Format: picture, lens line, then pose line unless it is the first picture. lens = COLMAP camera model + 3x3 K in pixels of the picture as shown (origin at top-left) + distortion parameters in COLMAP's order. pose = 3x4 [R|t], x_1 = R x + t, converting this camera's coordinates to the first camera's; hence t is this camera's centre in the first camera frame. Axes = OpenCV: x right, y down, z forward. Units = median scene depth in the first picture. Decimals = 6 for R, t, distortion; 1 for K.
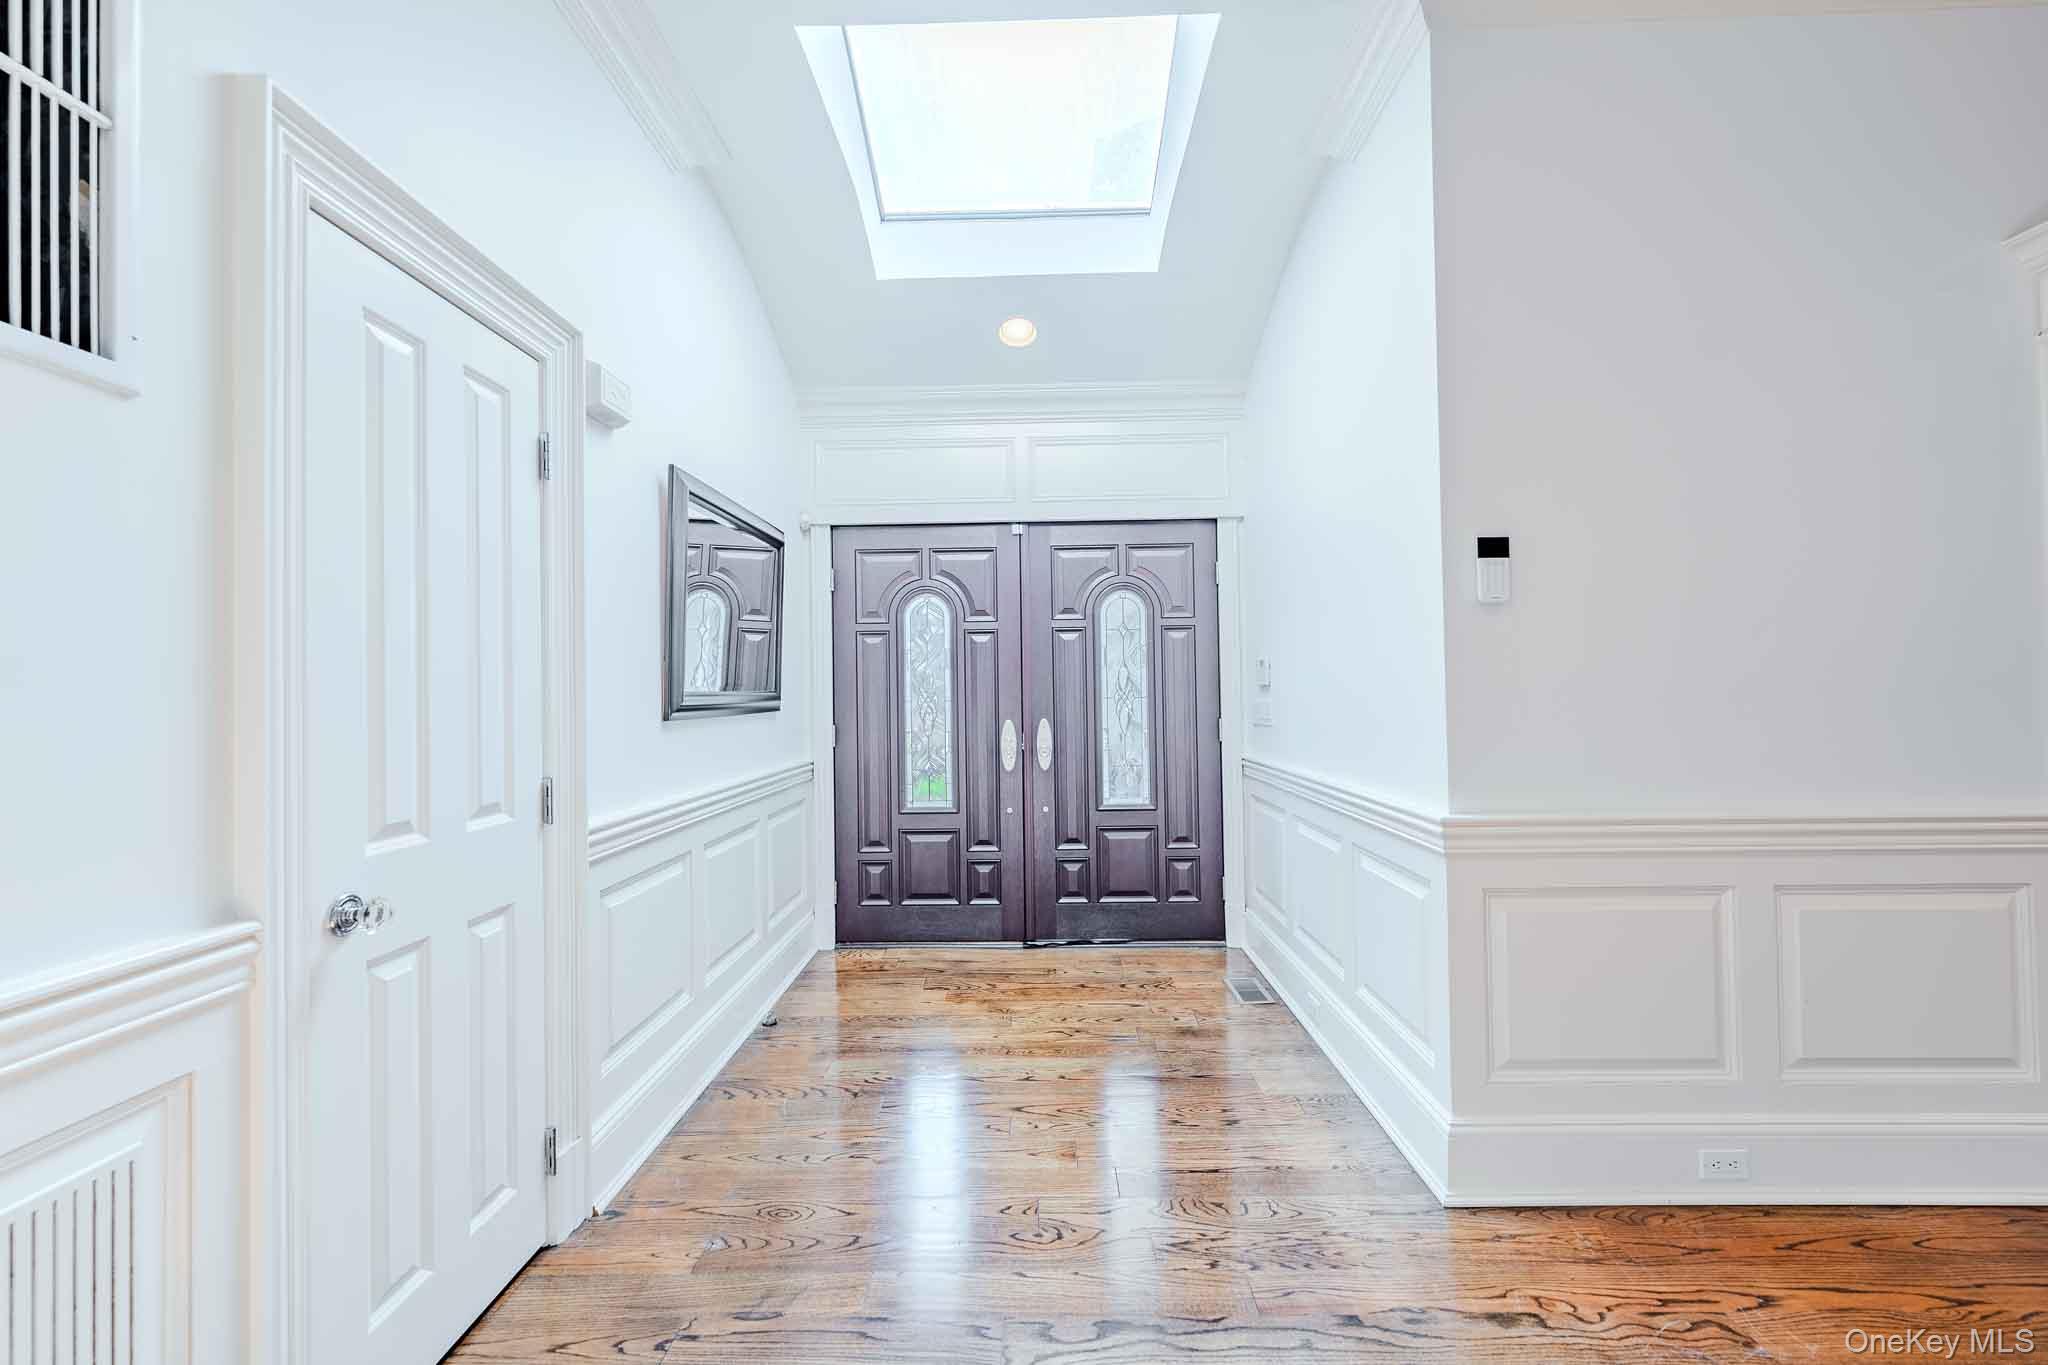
lens RADIAL K [[825.0, 0, 1024.6], [0, 825.0, 683.9], [0, 0, 1]] dist [-0.002443, 0.000036]
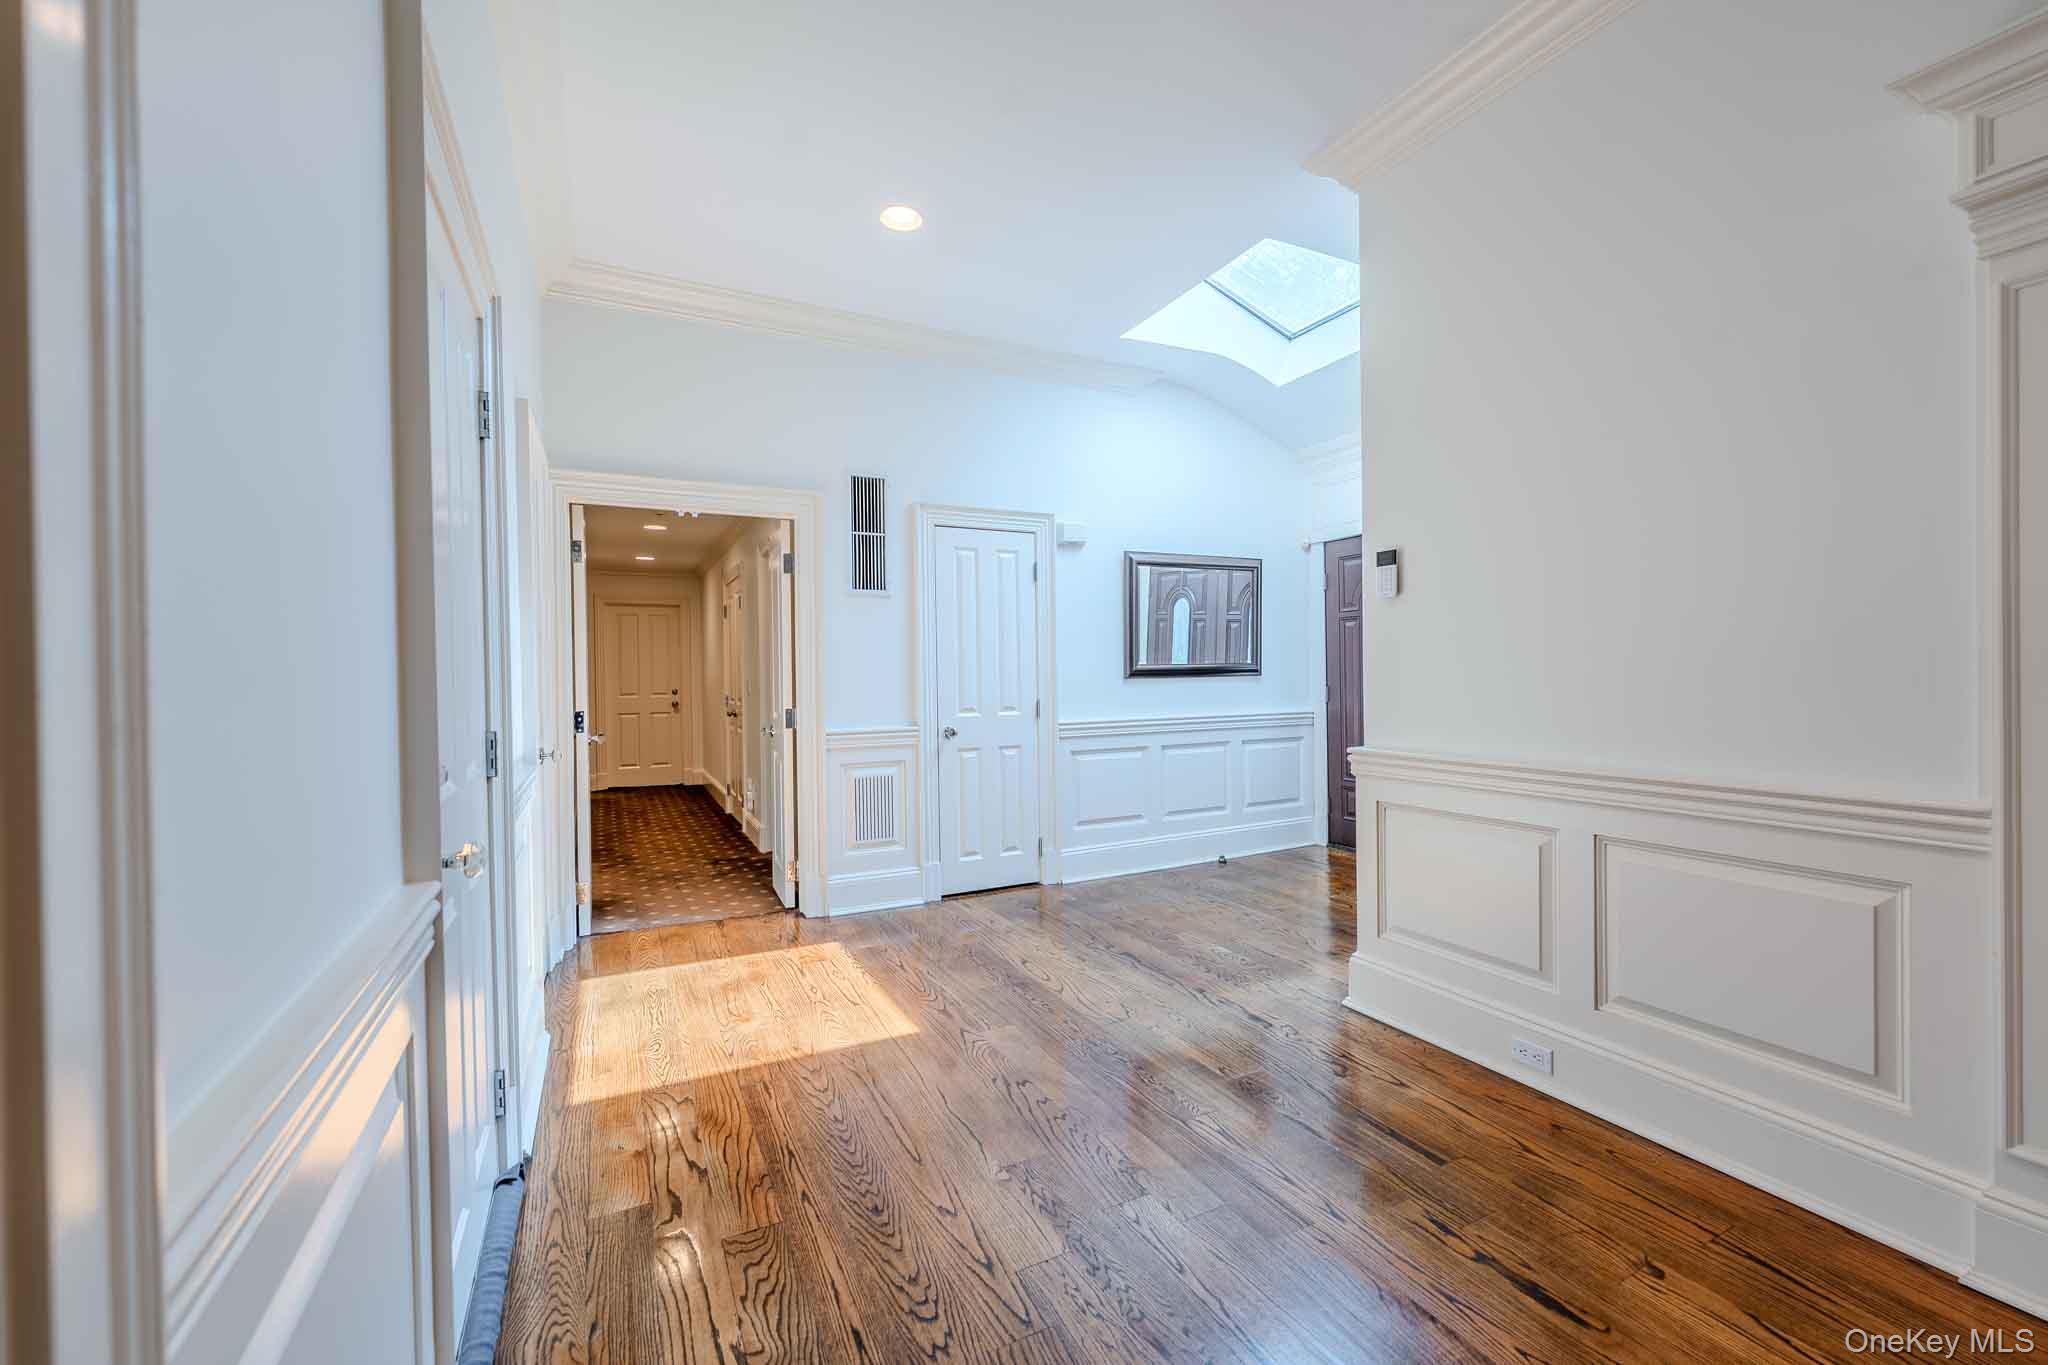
lens RADIAL K [[825.0, 0, 1021.0], [0, 825.0, 679.7], [0, 0, 1]] dist [-0.002443, 0.000036]
pose [[0.462937, 0.010442, -0.886330, 1.629977], [0.018554, 0.999597, 0.021467, -0.001920], [0.886197, -0.026383, 0.462556, -0.208899]]
